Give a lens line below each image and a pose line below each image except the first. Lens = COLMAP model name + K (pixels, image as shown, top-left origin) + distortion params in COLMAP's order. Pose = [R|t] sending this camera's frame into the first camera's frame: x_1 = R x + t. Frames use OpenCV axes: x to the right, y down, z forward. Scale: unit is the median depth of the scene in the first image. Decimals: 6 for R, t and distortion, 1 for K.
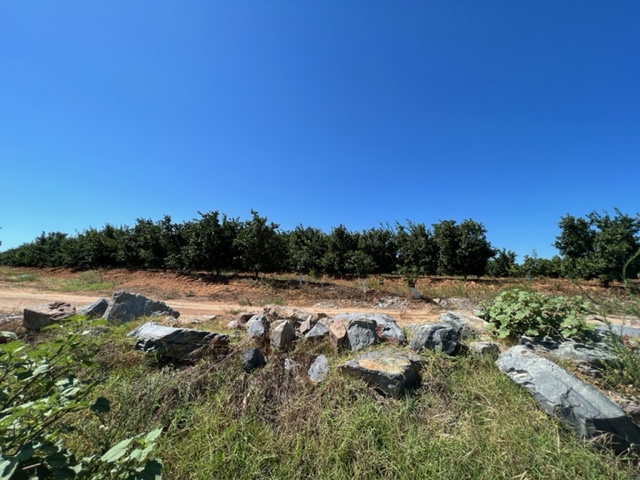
lens RADIAL K [[255.2, 0, 318.8], [0, 255.2, 240.7], [0, 0, 1]] dist [0.000613, -0.000222]
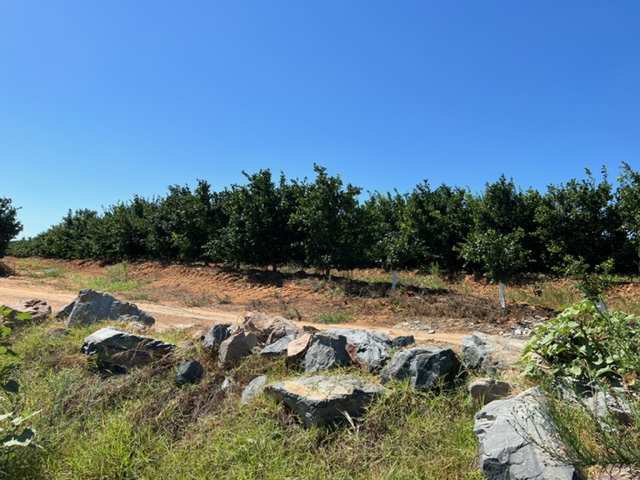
lens RADIAL K [[475.4, 0, 320.0], [0, 475.4, 240.0], [0, 0, 1]] dist [0.075924, -0.087465]
pose [[0.935046, -0.010480, -0.354371, 0.162304], [0.032446, 0.997898, 0.056103, -0.007648], [0.353038, -0.063957, 0.933420, -0.060670]]
